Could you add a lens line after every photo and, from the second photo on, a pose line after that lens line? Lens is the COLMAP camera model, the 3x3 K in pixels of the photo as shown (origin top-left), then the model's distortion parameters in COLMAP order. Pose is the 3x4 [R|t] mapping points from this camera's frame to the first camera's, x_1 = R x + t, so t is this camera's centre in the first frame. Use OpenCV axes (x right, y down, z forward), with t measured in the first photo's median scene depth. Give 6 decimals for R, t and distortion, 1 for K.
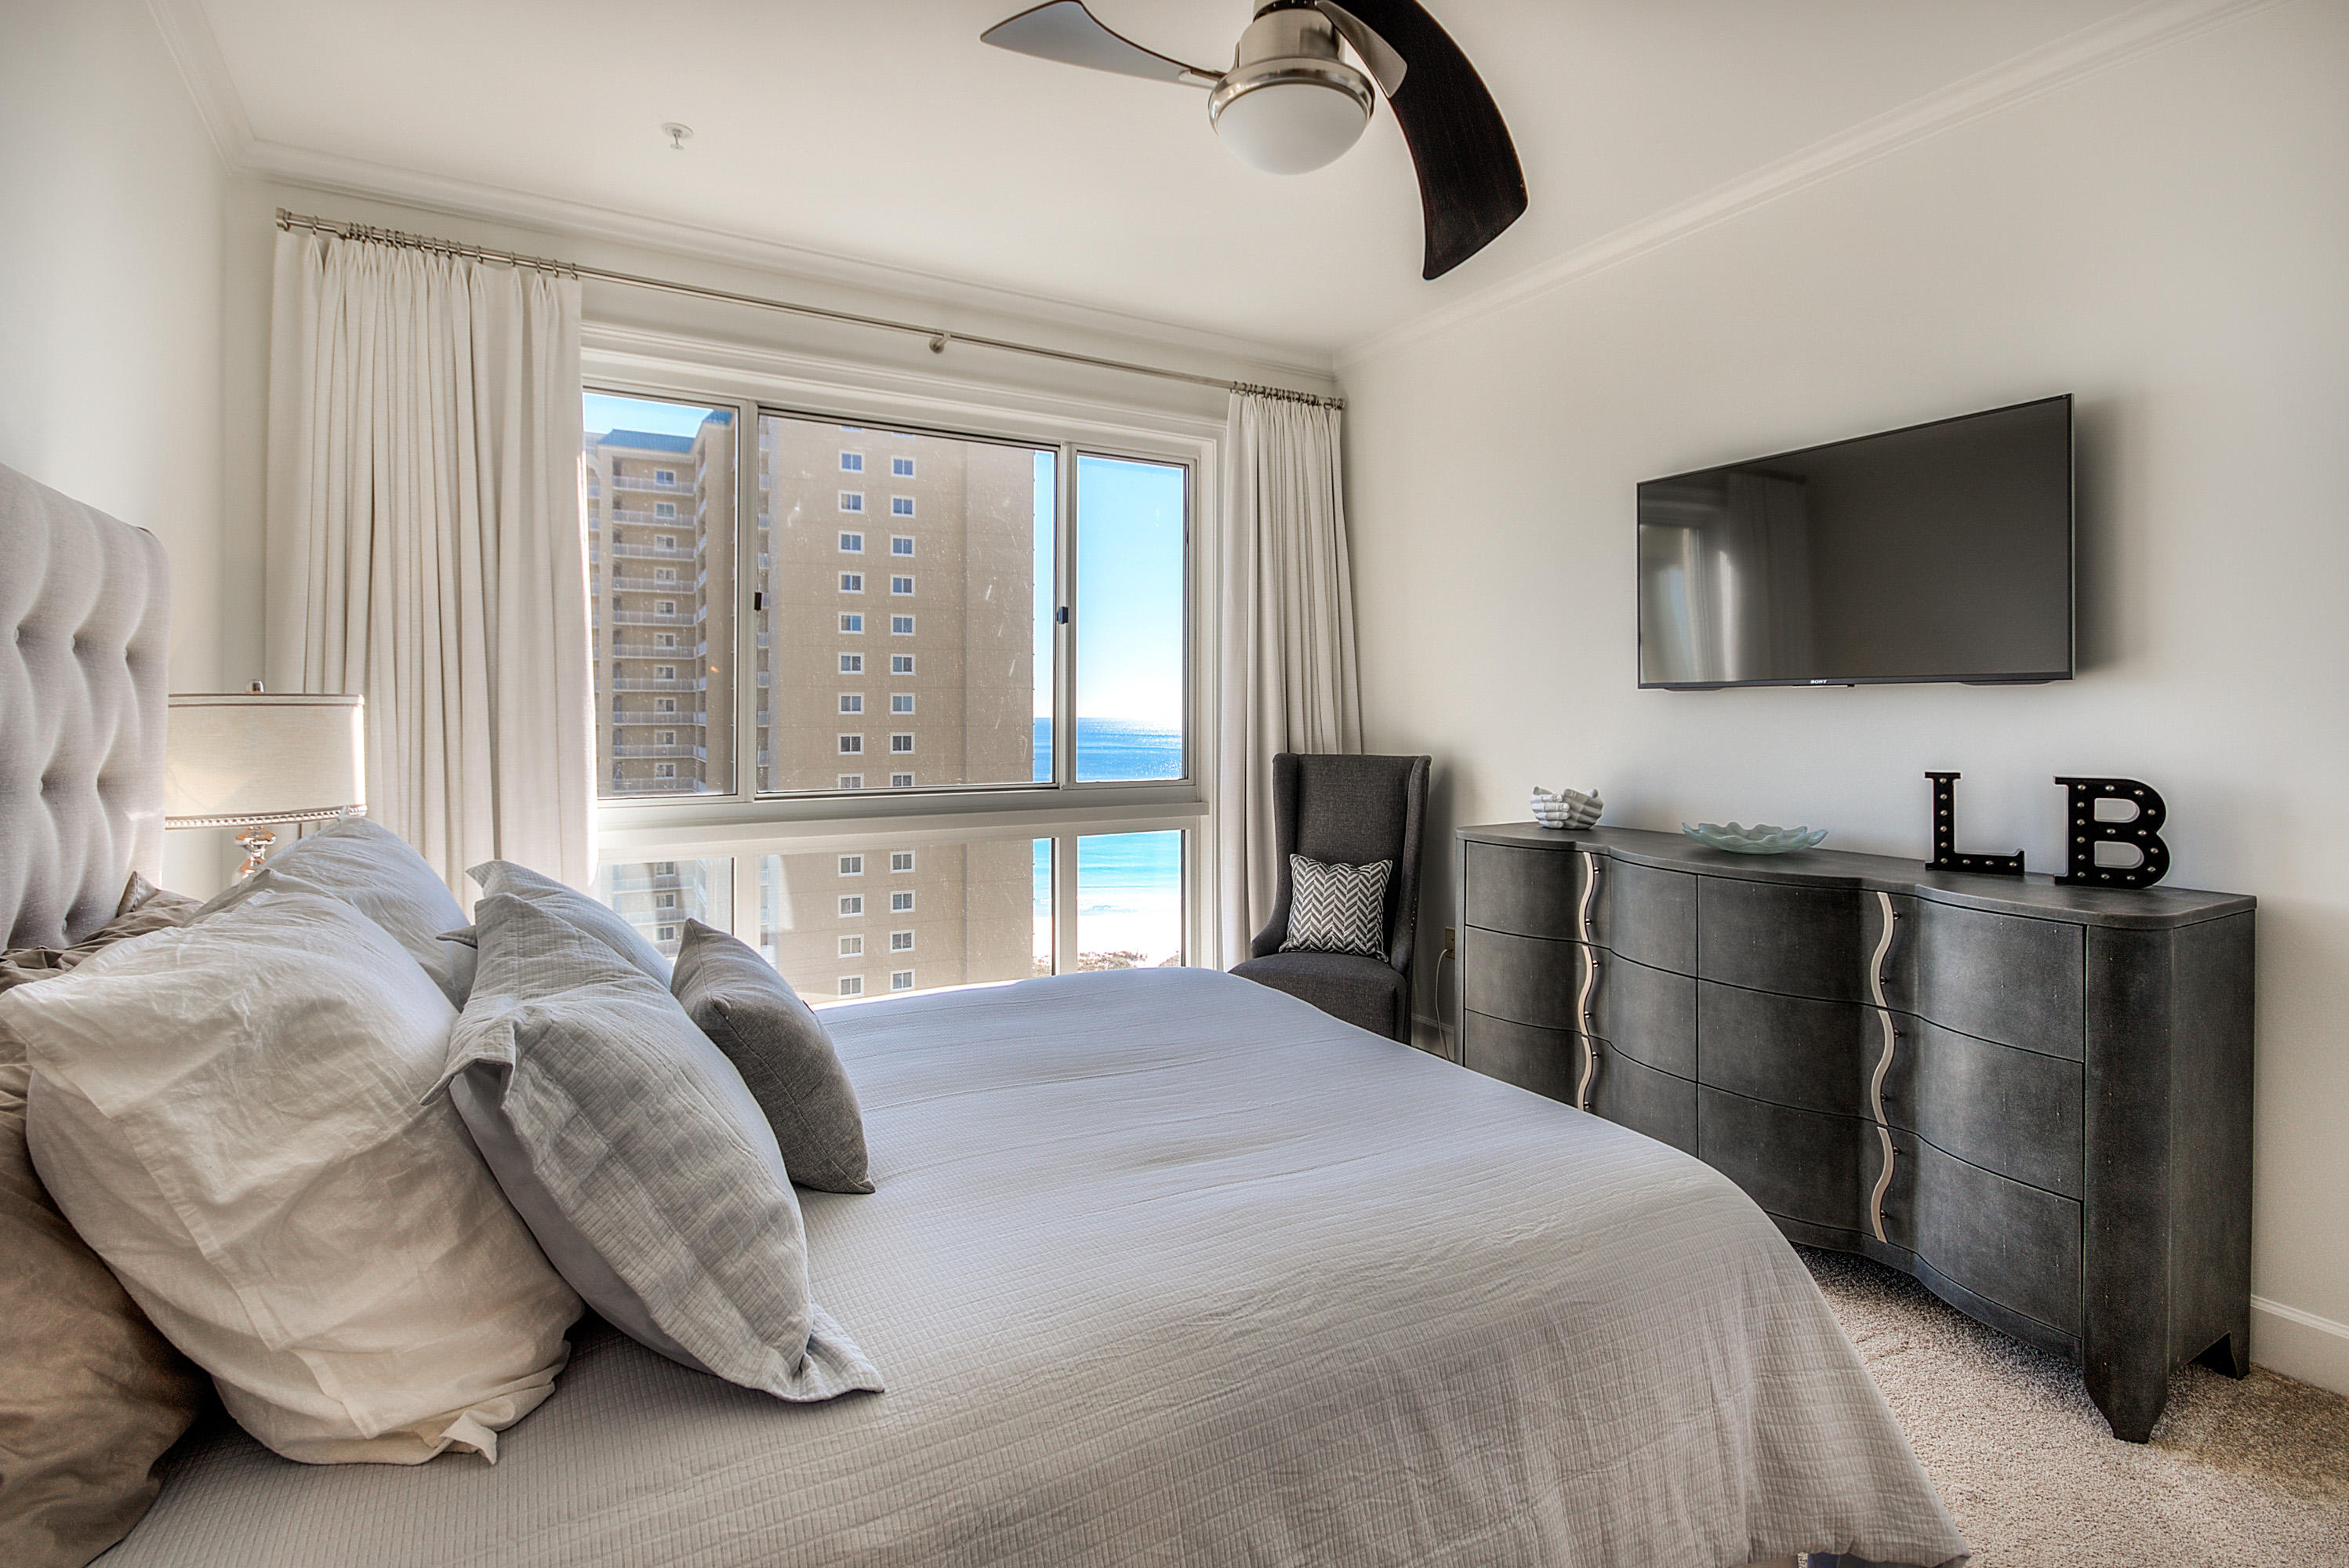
lens RADIAL K [[1096.8, 0, 1170.6], [0, 1096.8, 747.9], [0, 0, 1]] dist [0.000468, -0.001294]
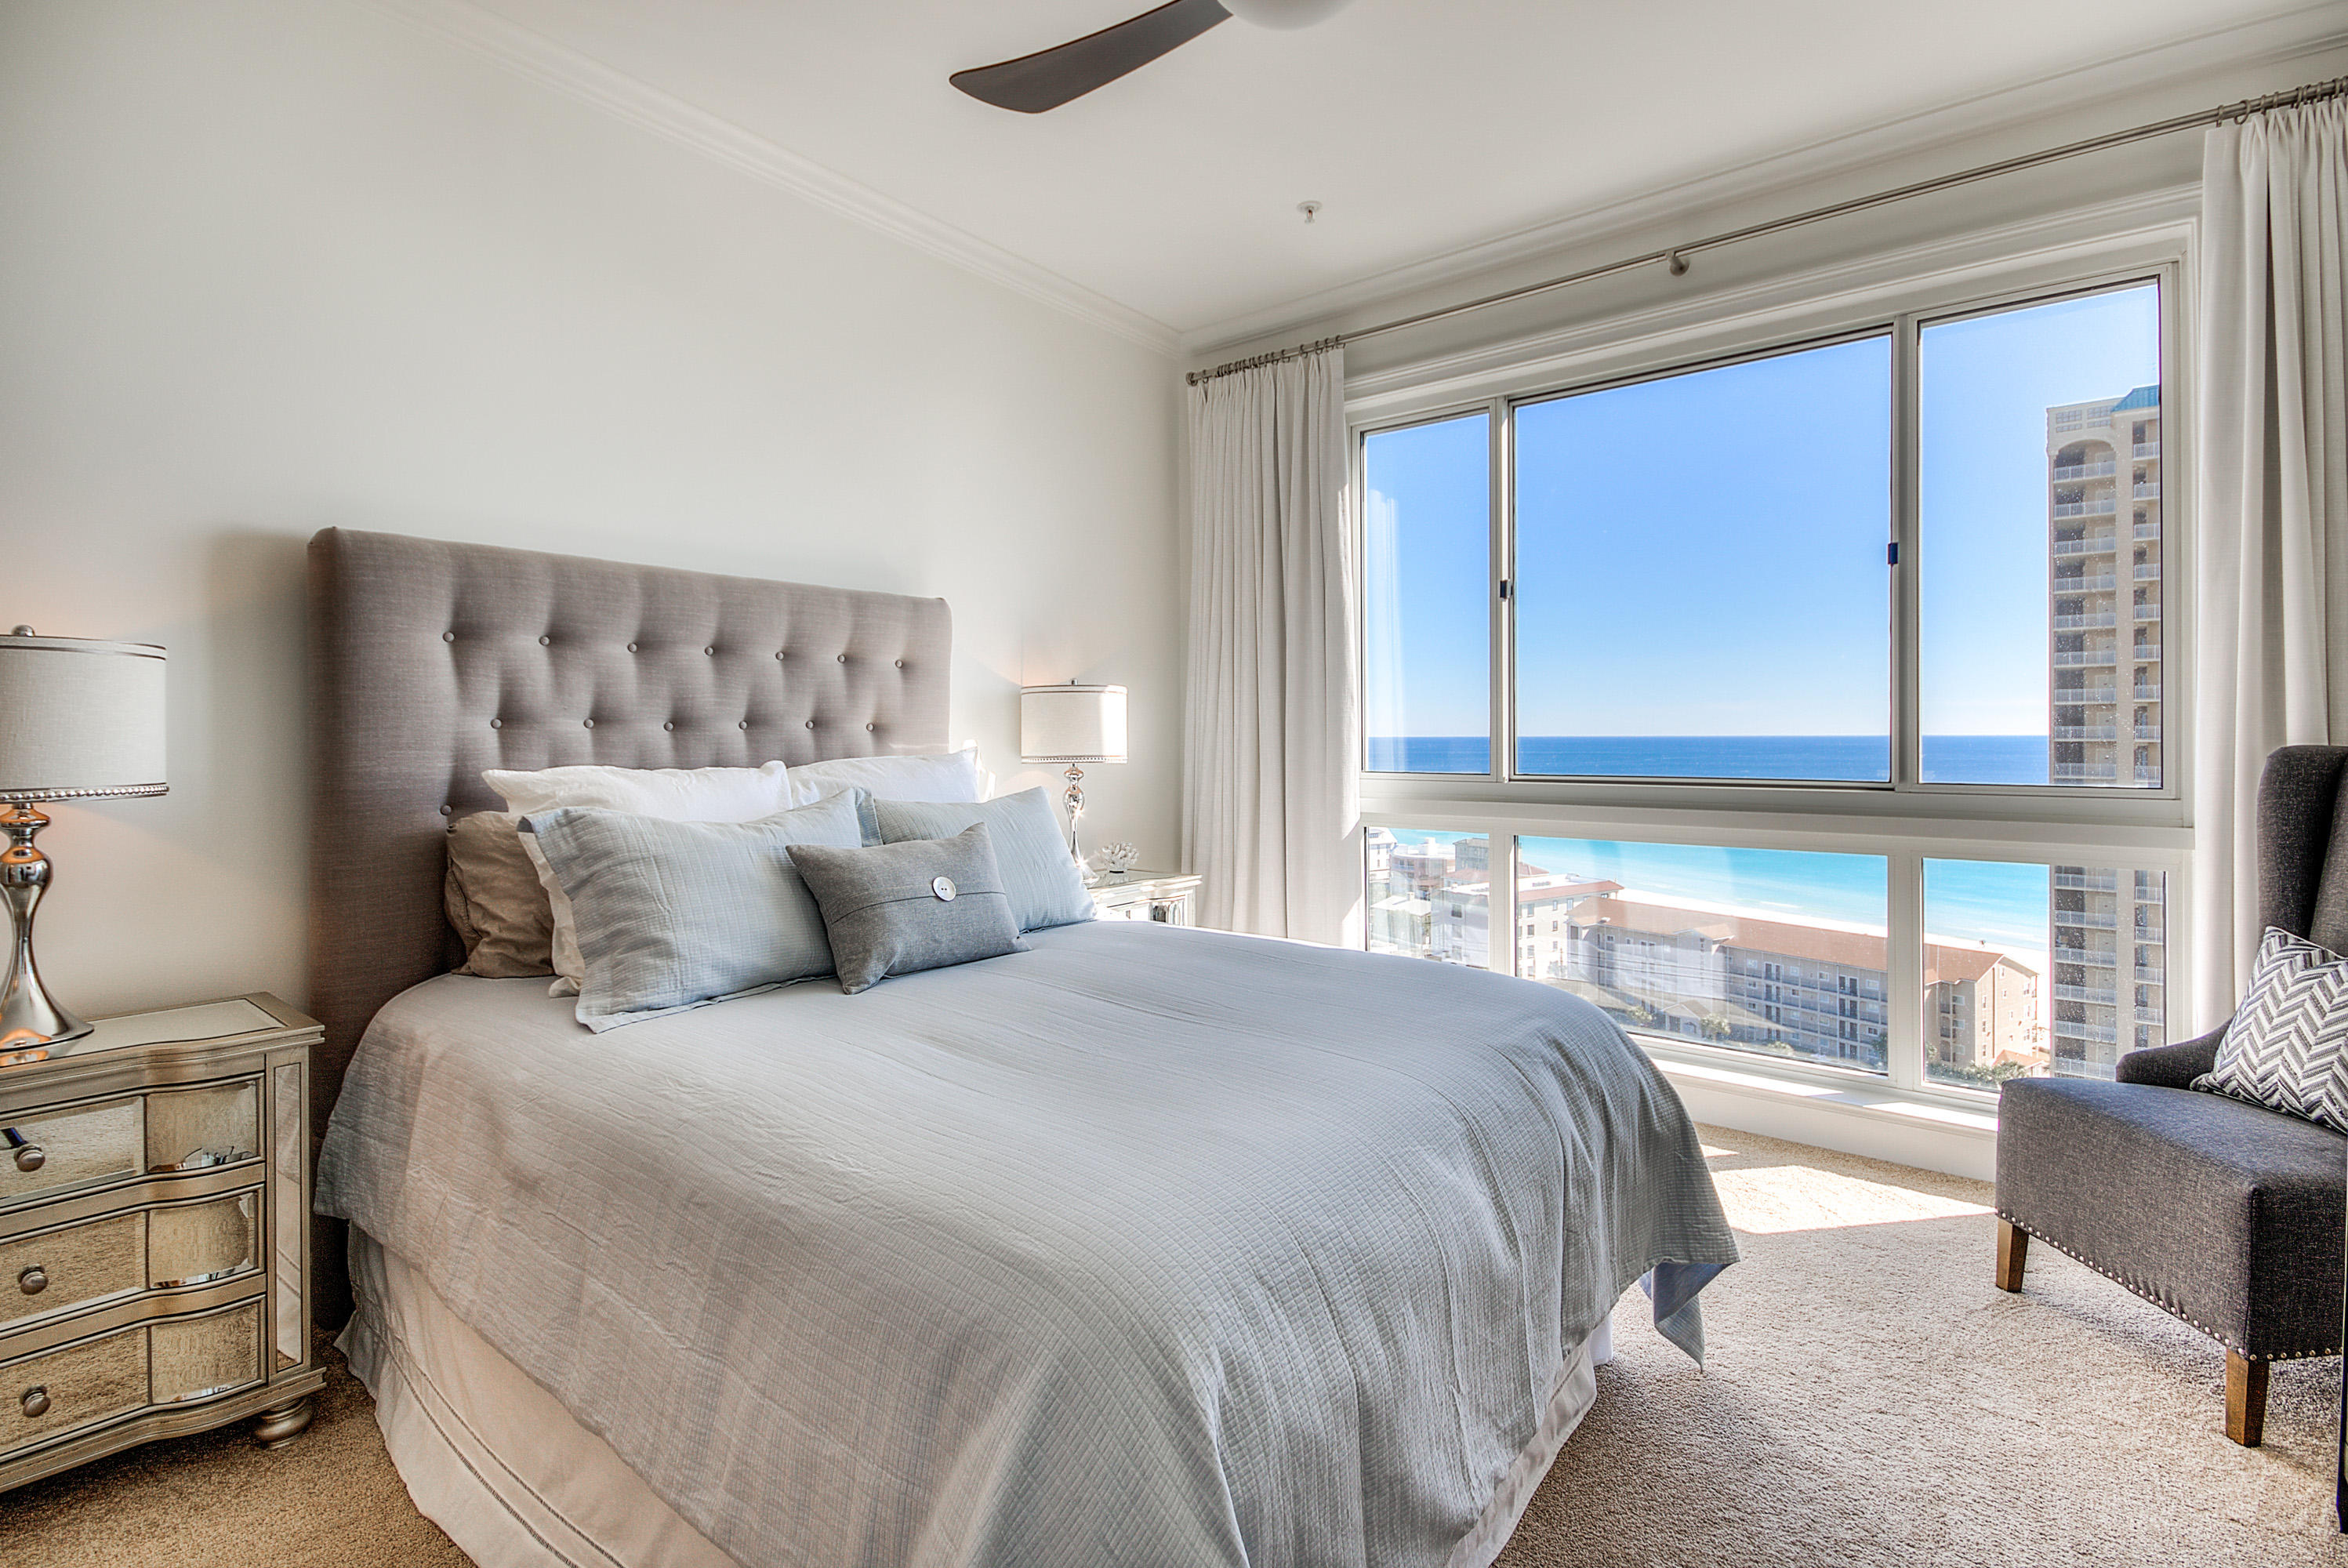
lens RADIAL K [[1062.2, 0, 1102.8], [0, 1062.2, 751.6], [0, 0, 1]] dist [0.001836, -0.006532]
pose [[0.359968, 0.017079, -0.932808, 0.483529], [-0.023307, 0.999685, 0.009309, 0.022454], [0.932674, 0.018391, 0.360252, 0.326708]]
